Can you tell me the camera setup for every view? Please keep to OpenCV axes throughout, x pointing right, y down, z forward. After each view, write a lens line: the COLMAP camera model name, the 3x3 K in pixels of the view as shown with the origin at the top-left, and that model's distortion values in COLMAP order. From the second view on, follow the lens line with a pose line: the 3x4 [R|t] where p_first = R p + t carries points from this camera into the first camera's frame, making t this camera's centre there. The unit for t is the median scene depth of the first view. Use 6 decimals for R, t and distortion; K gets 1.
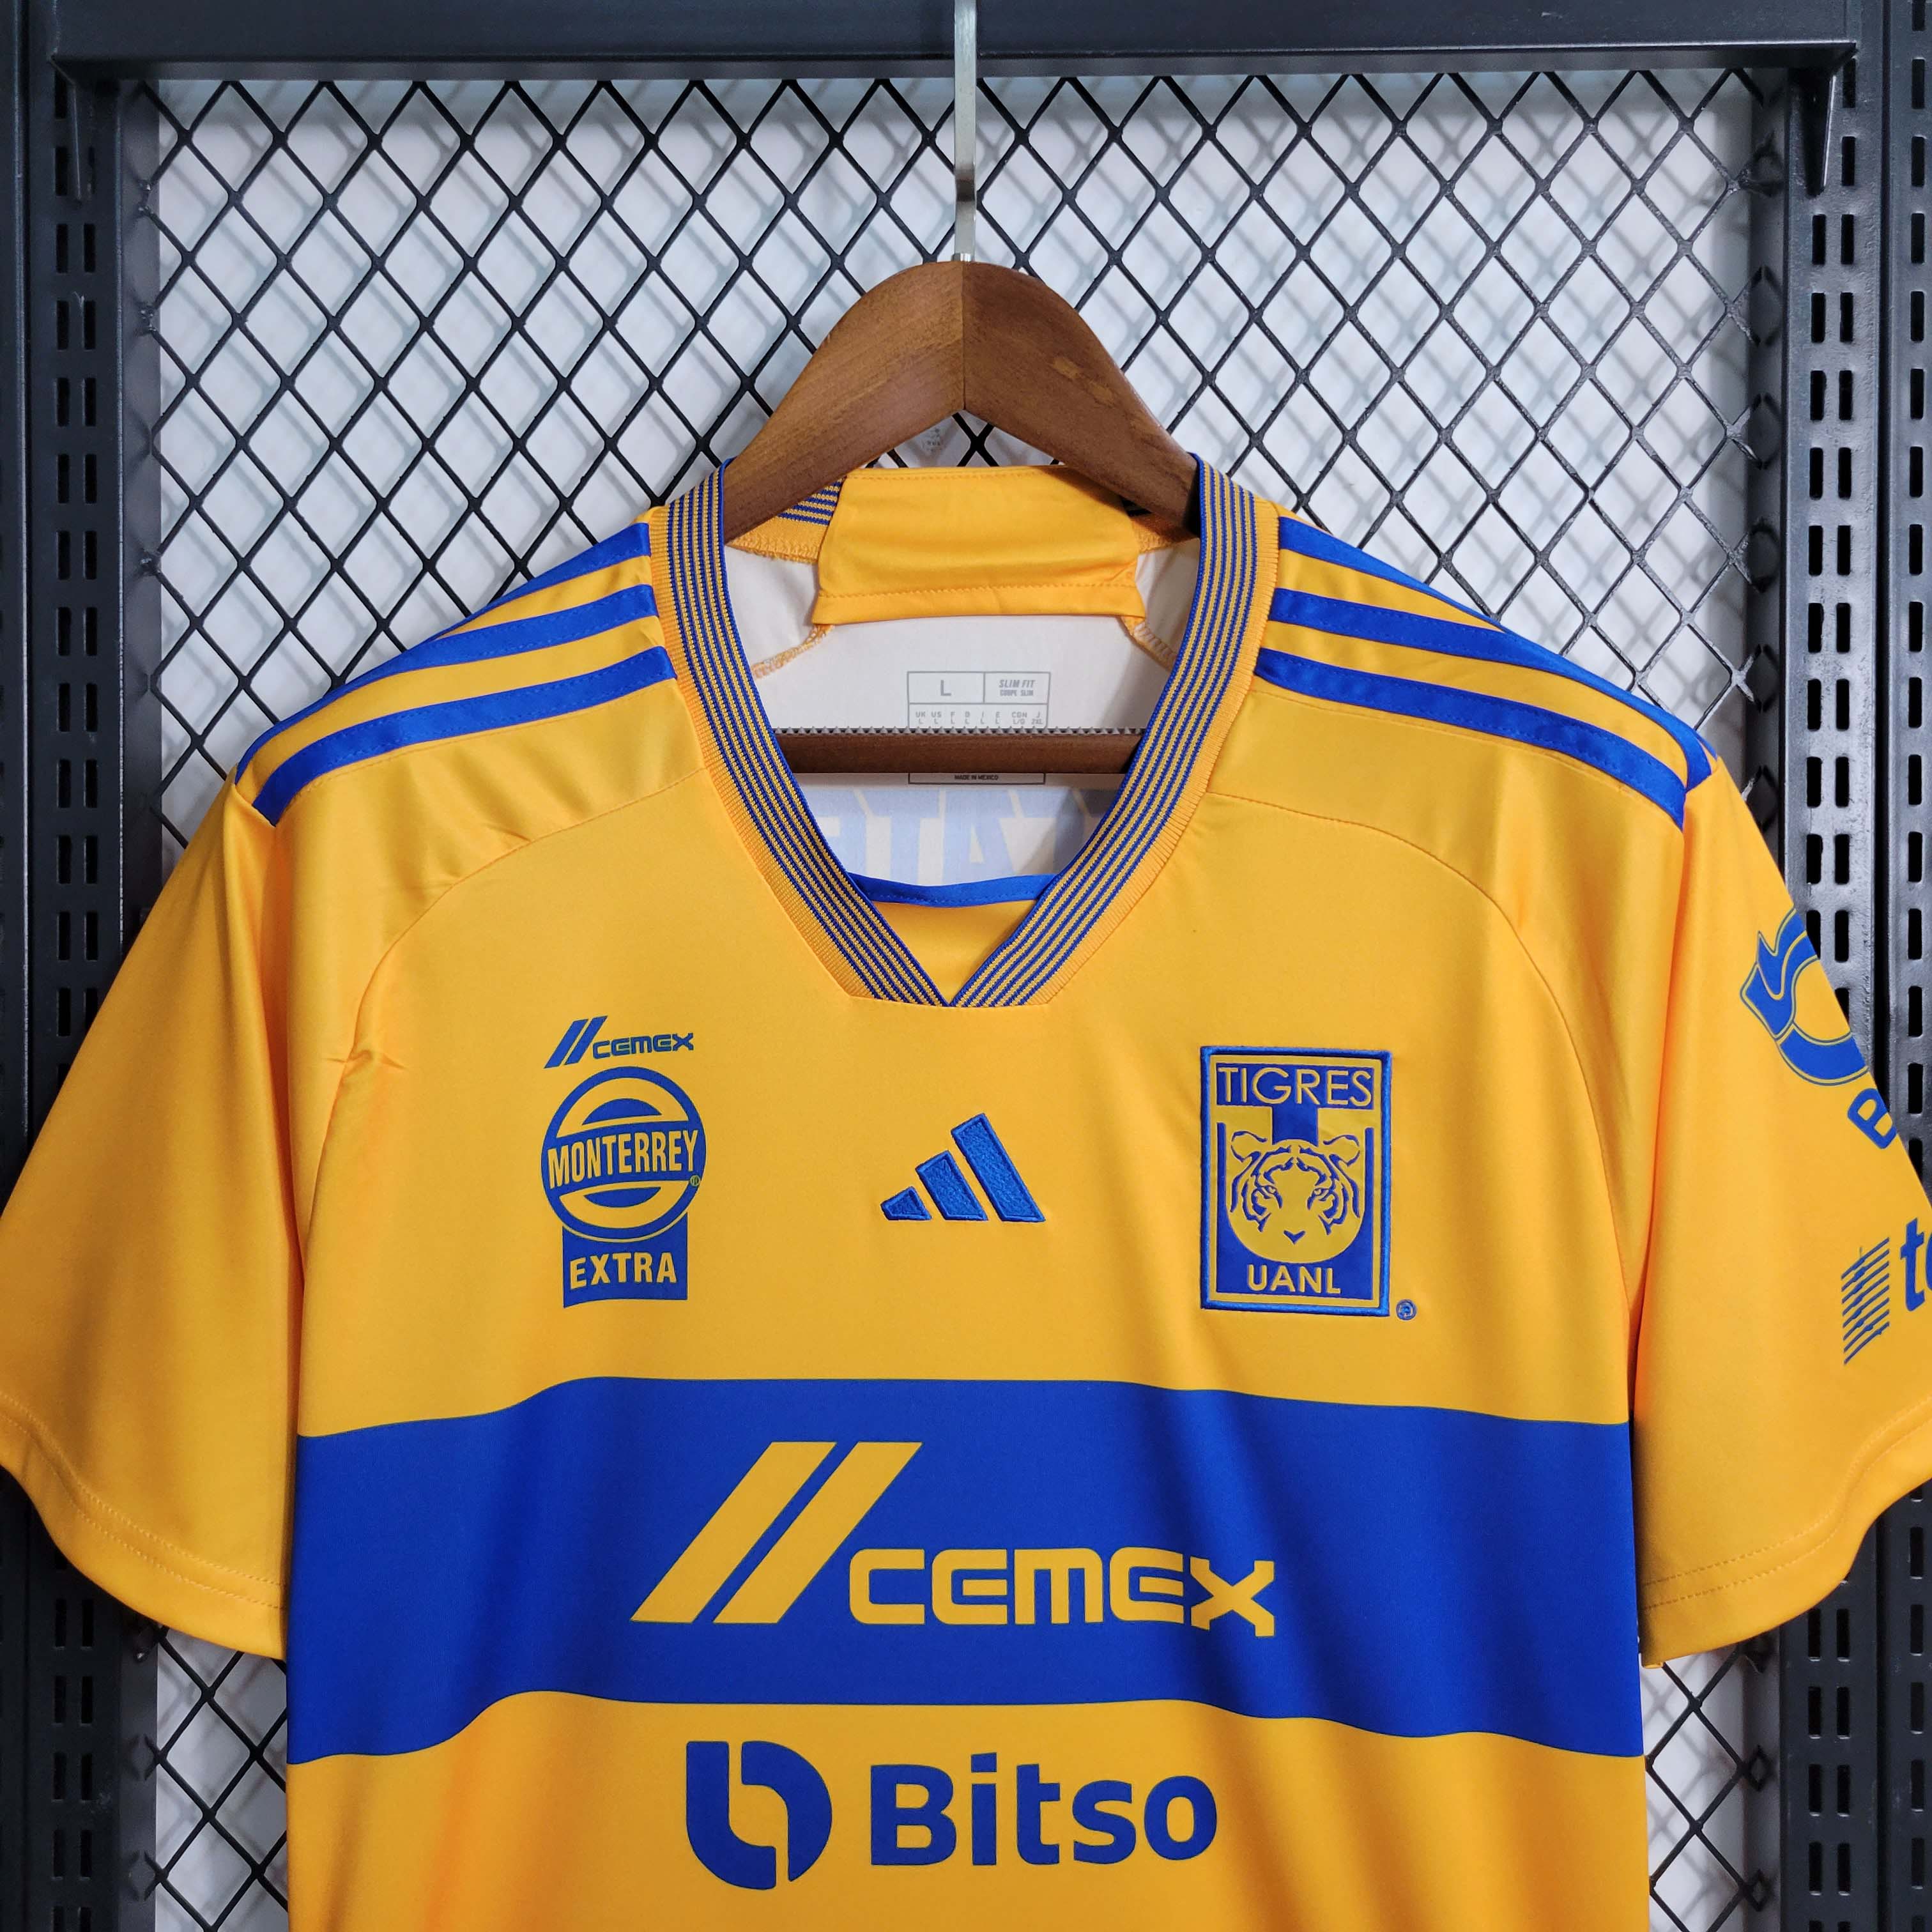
lens RADIAL K [[2016.4, 0, 954.2], [0, 2016.4, 969.3], [0, 0, 1]] dist [-0.020139, 0.000000]
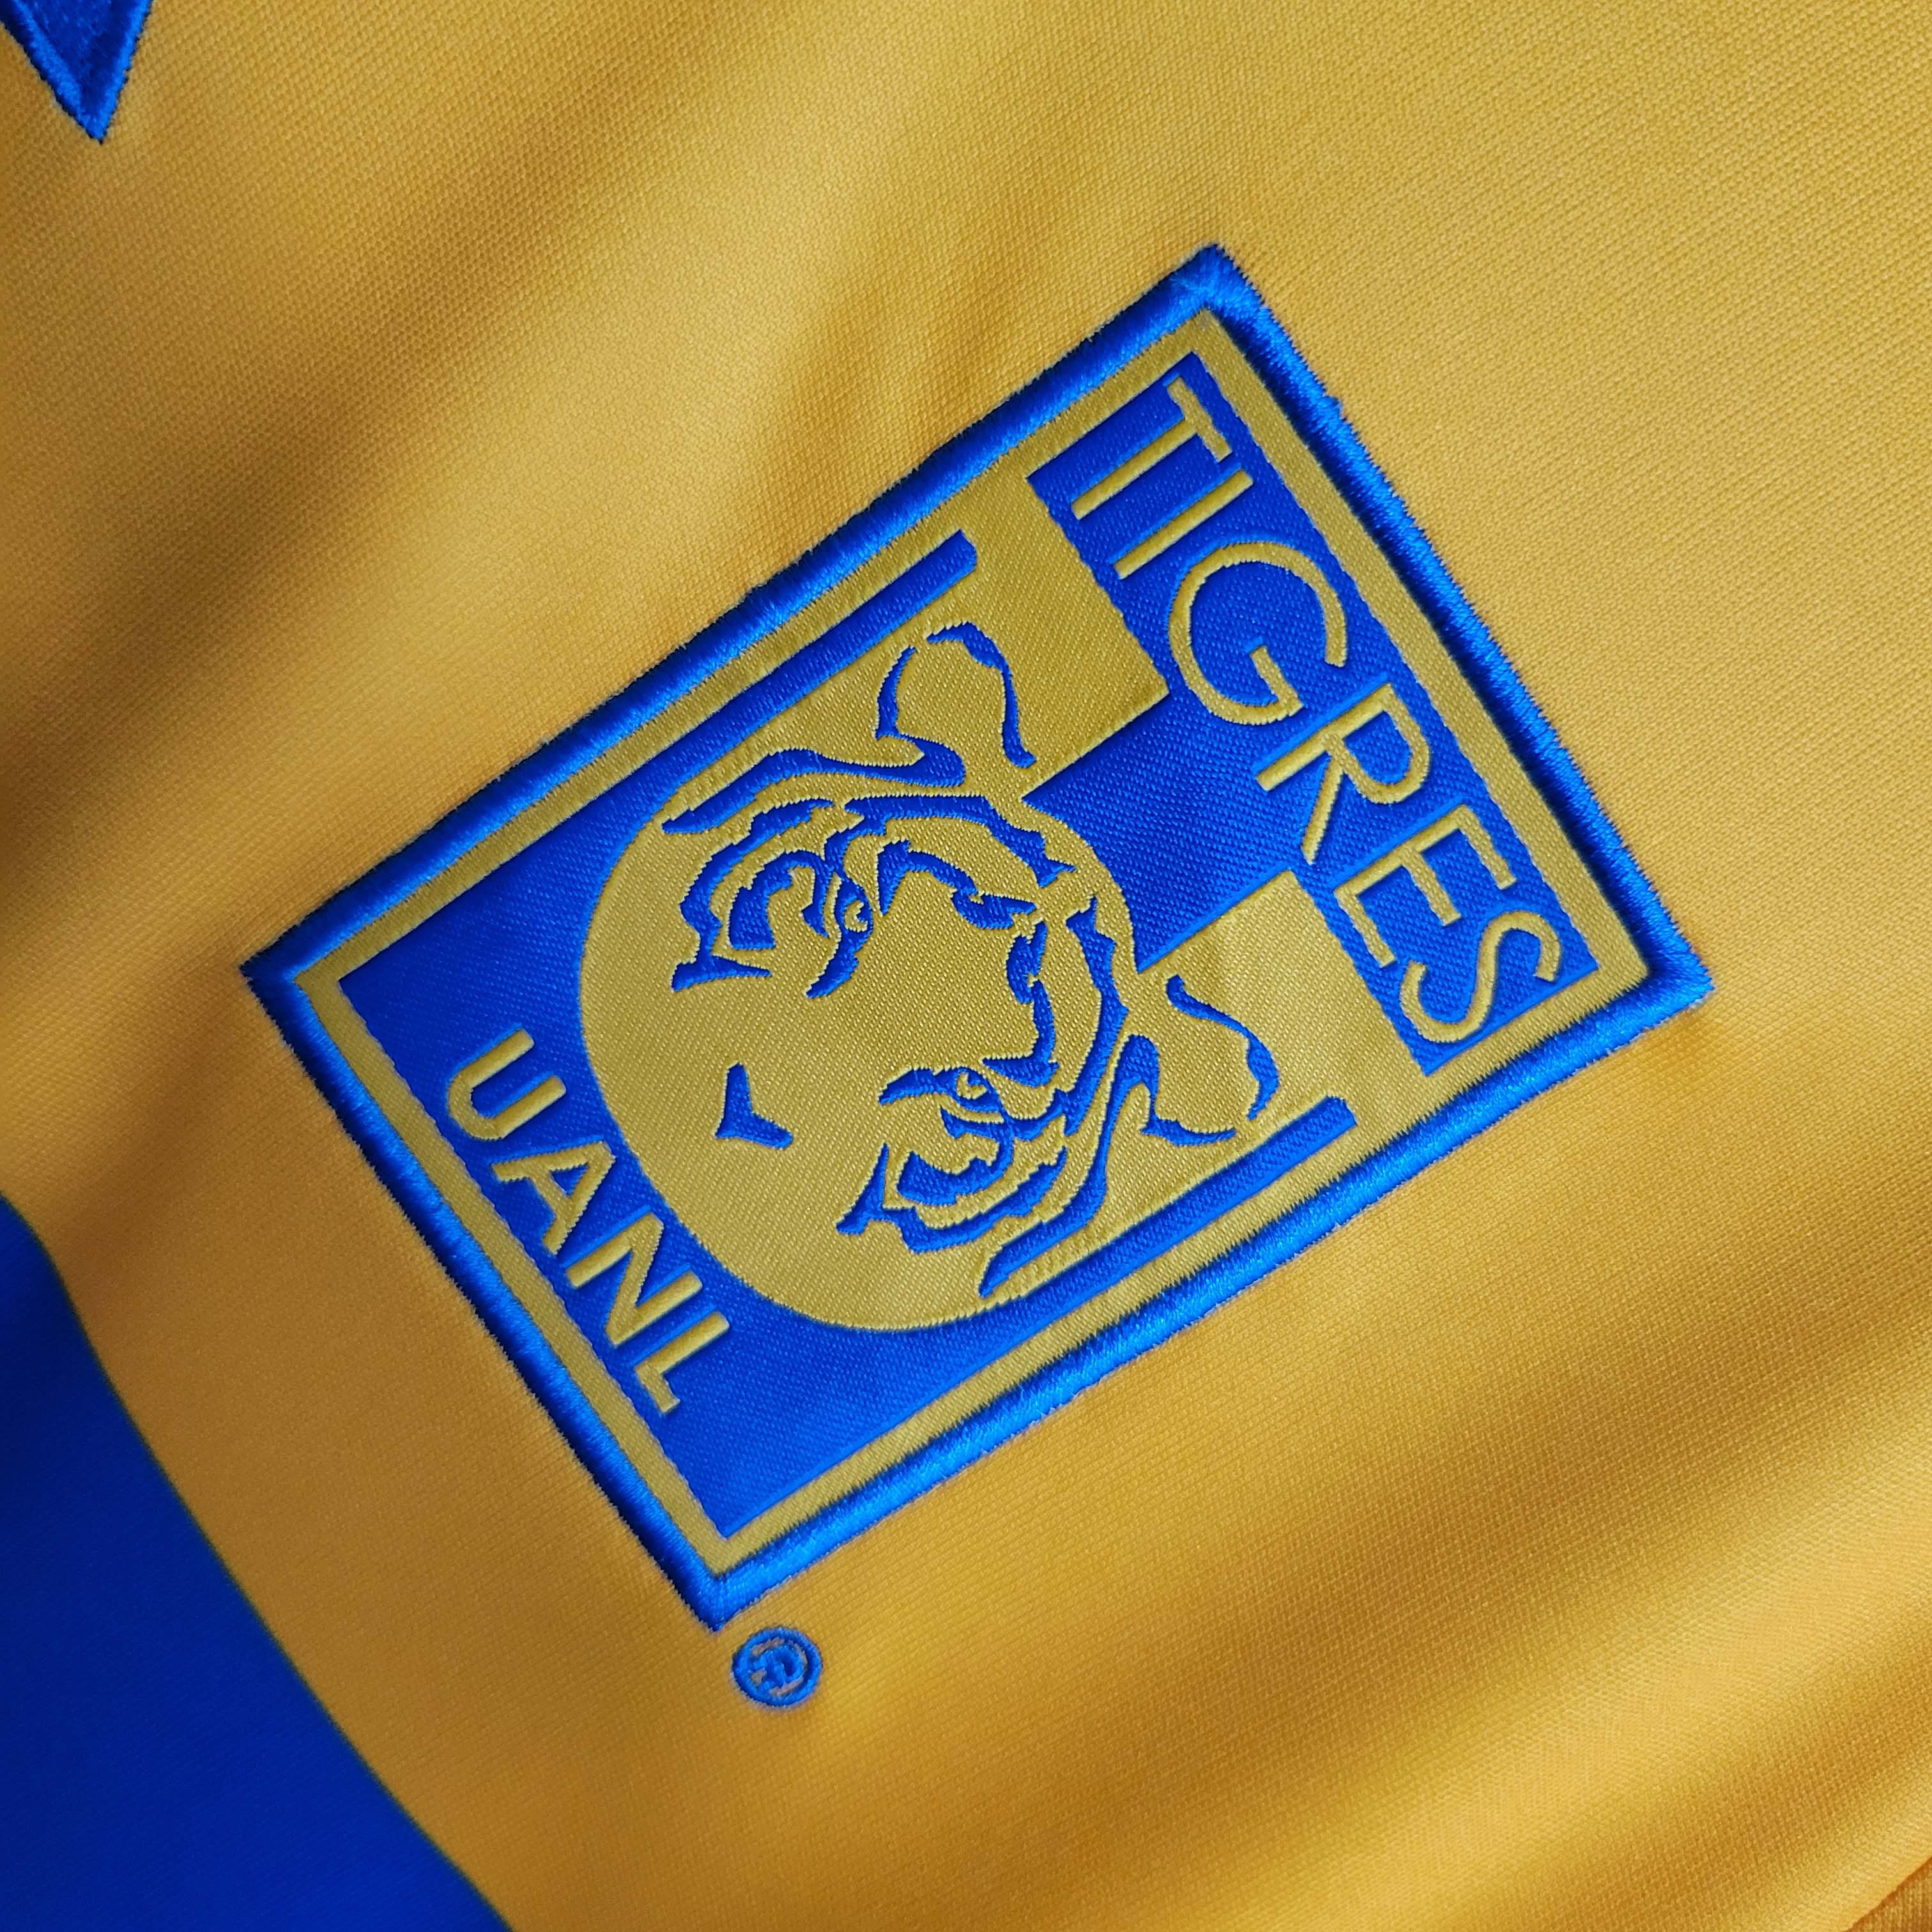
lens RADIAL K [[2016.4, 0, 888.5], [0, 2016.4, 975.4], [0, 0, 1]] dist [-0.020139, 0.000000]
pose [[0.583564, 0.787102, 0.199811, 0.121477], [-0.811703, 0.572741, 0.114485, 0.085385], [-0.024328, -0.228996, 0.973123, 0.787854]]
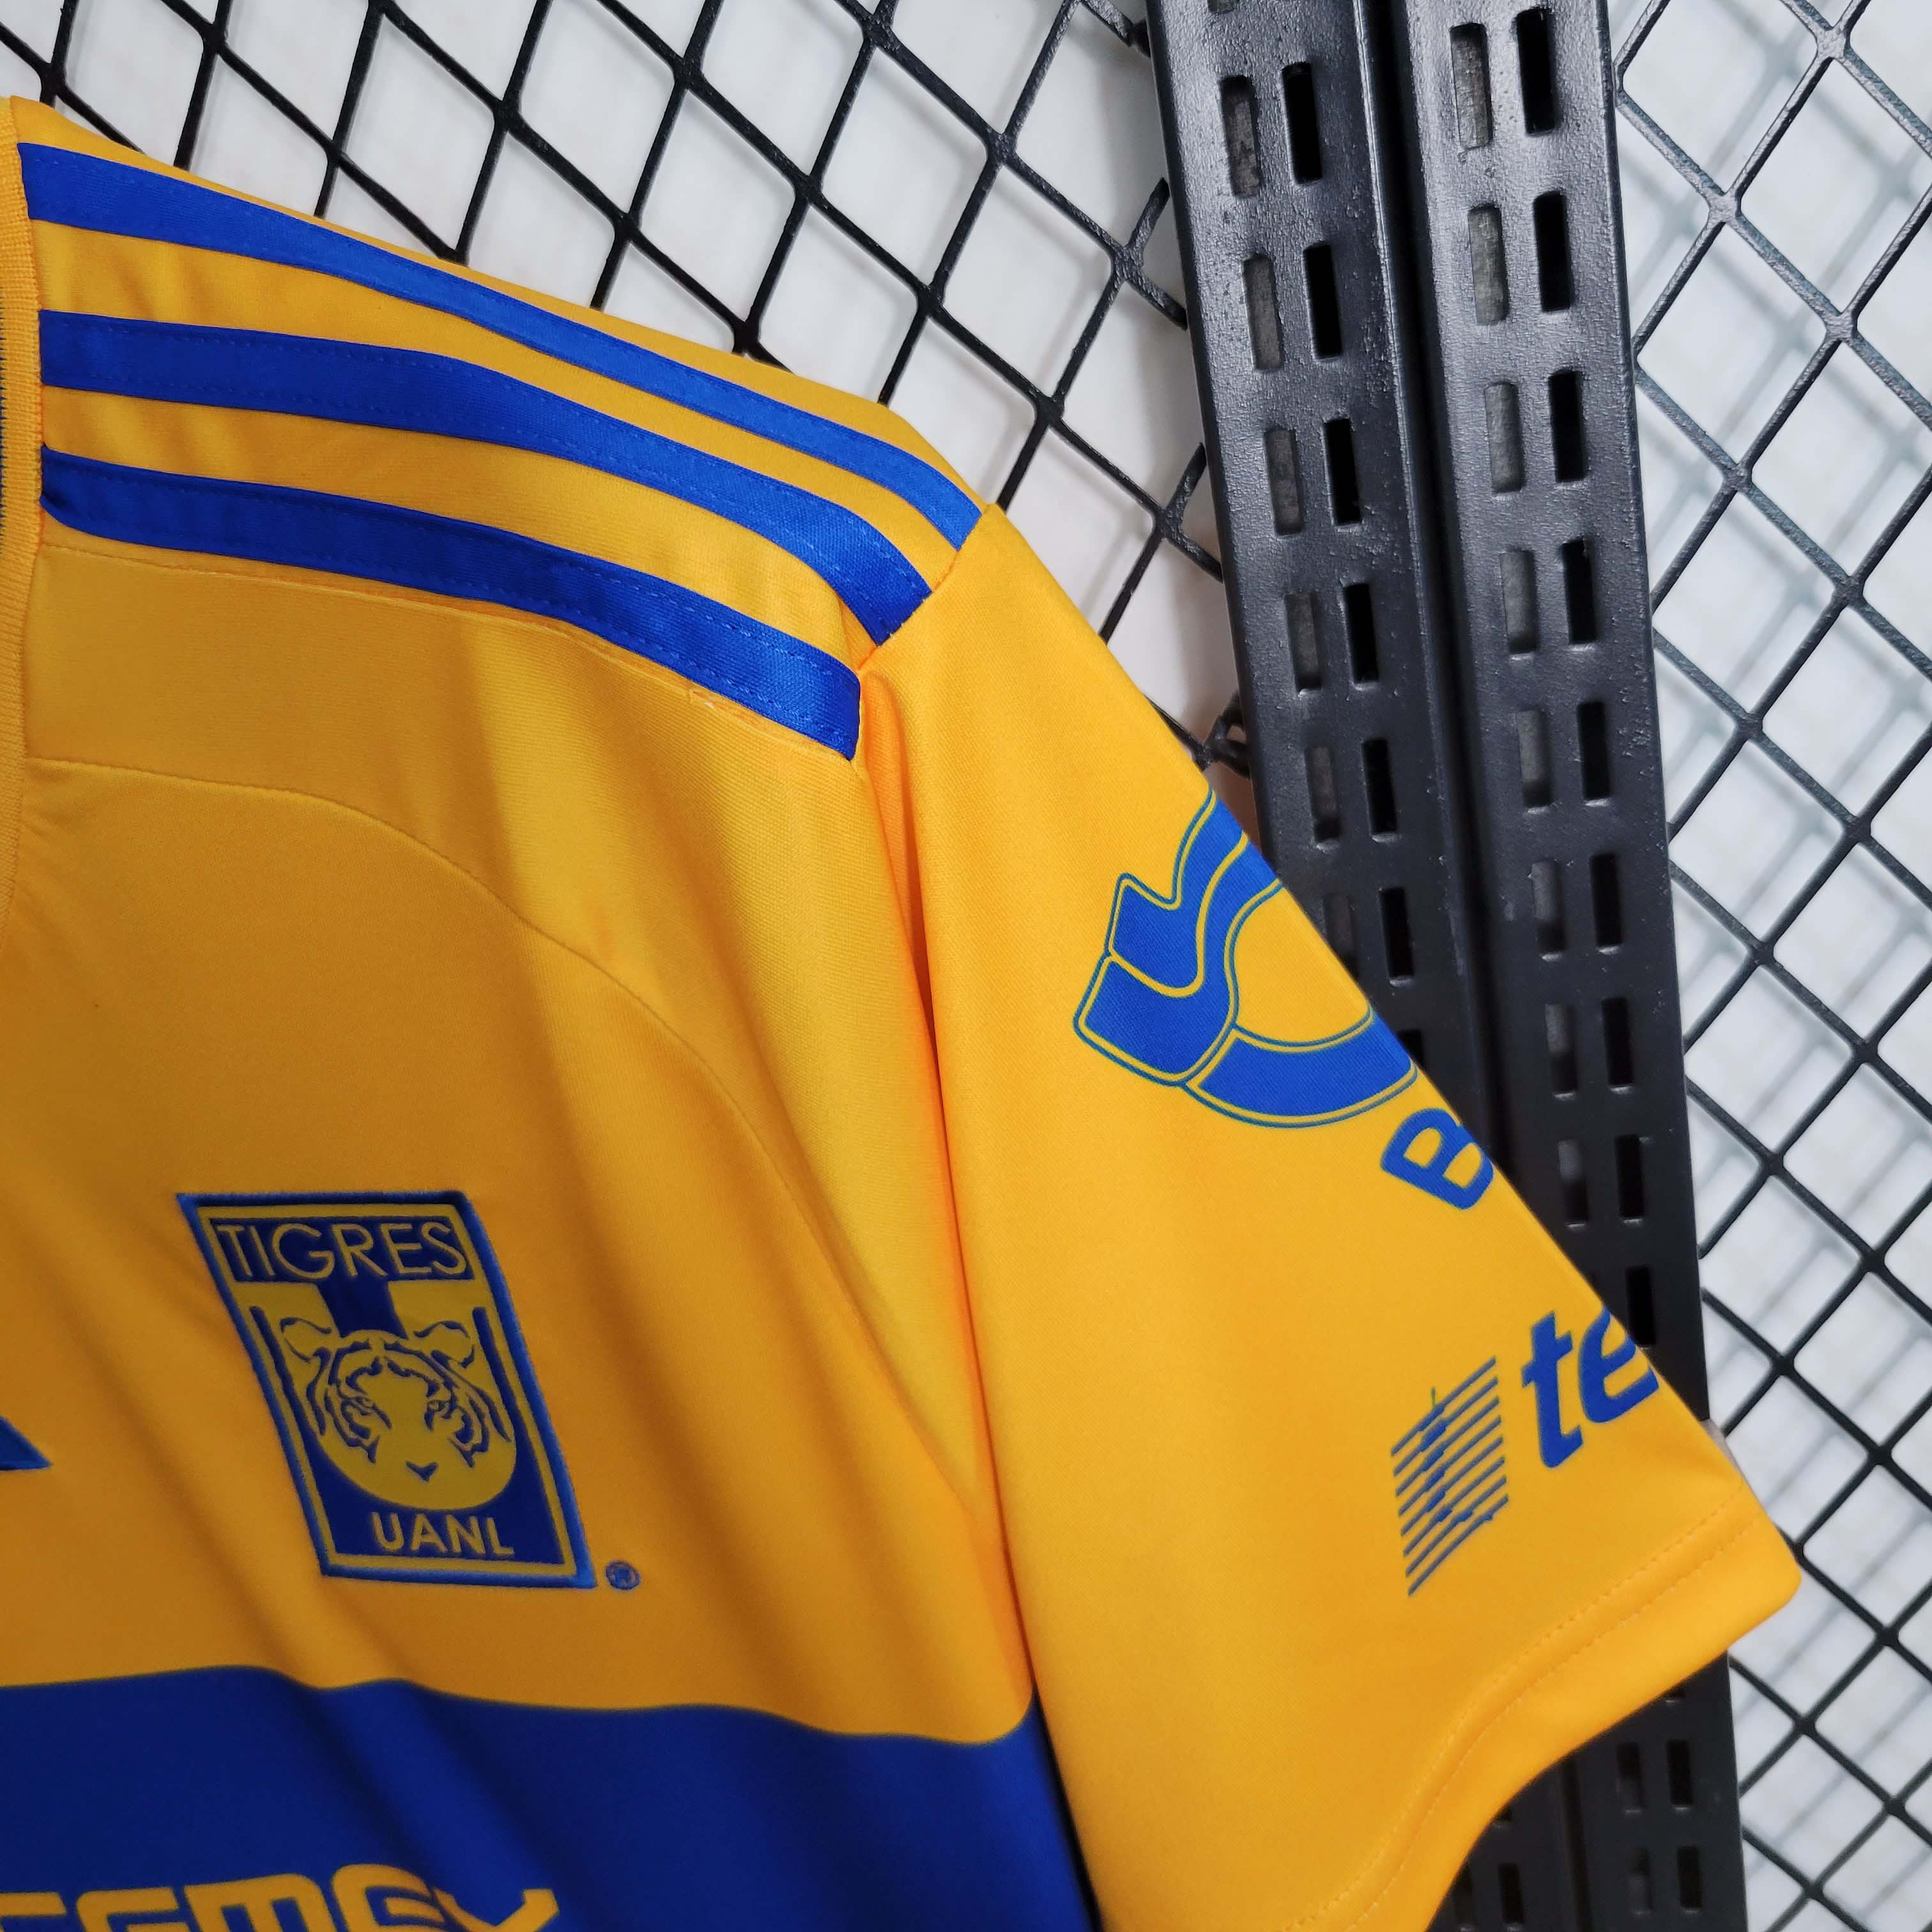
lens RADIAL K [[2016.4, 0, 964.4], [0, 2016.4, 960.3], [0, 0, 1]] dist [-0.020139, 0.000000]
pose [[0.975527, -0.131220, -0.176430, 0.443204], [0.183543, 0.927800, 0.324807, -0.162814], [0.121070, -0.349241, 0.929179, 0.536273]]
